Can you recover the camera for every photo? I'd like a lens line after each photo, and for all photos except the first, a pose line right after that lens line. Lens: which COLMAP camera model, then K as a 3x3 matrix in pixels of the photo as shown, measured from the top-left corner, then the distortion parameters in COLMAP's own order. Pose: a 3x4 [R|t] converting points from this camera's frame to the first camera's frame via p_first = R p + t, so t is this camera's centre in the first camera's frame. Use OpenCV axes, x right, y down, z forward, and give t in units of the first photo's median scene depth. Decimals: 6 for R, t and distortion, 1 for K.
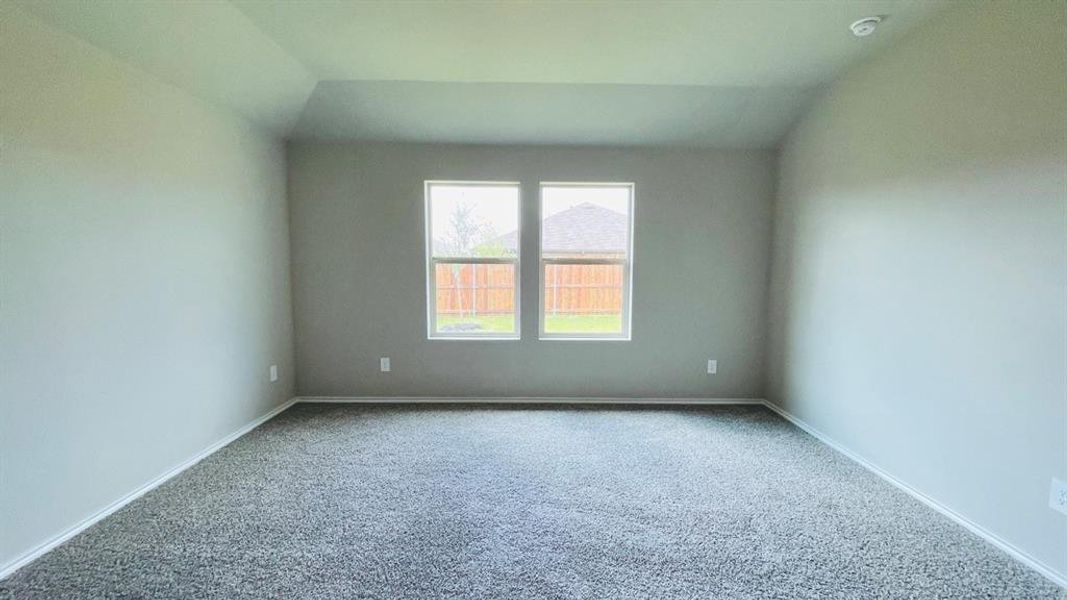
lens RADIAL K [[435.9, 0, 534.3], [0, 435.9, 303.2], [0, 0, 1]] dist [-0.002944, -0.000363]
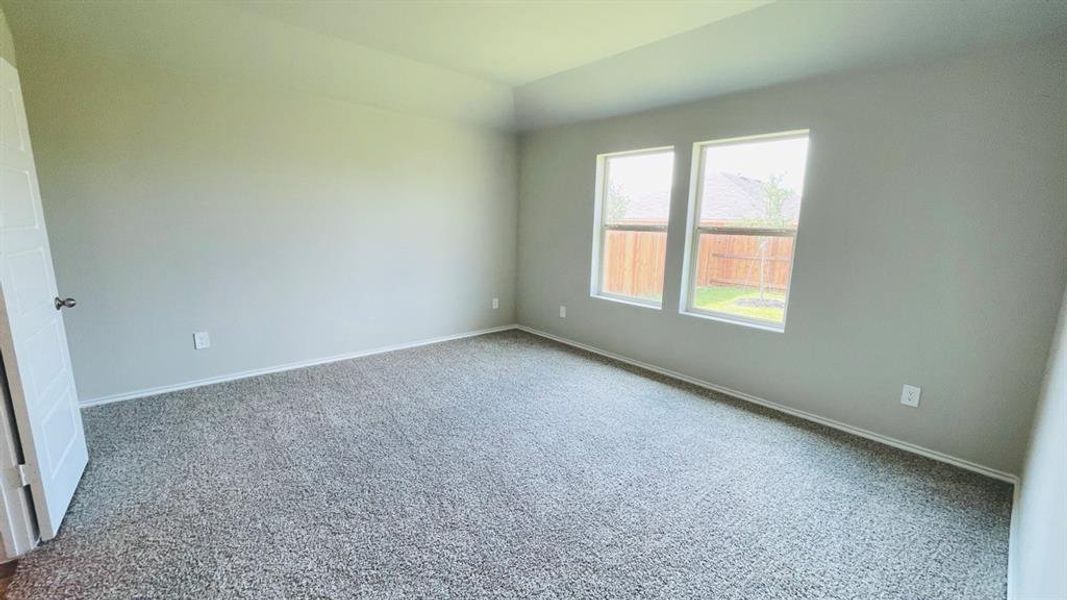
lens RADIAL K [[435.9, 0, 538.4], [0, 435.9, 307.0], [0, 0, 1]] dist [-0.002944, -0.000363]
pose [[0.658687, 0.158190, -0.735600, 0.517094], [-0.085607, 0.987057, 0.135609, -0.032688], [0.747531, -0.026351, 0.663704, 0.133698]]
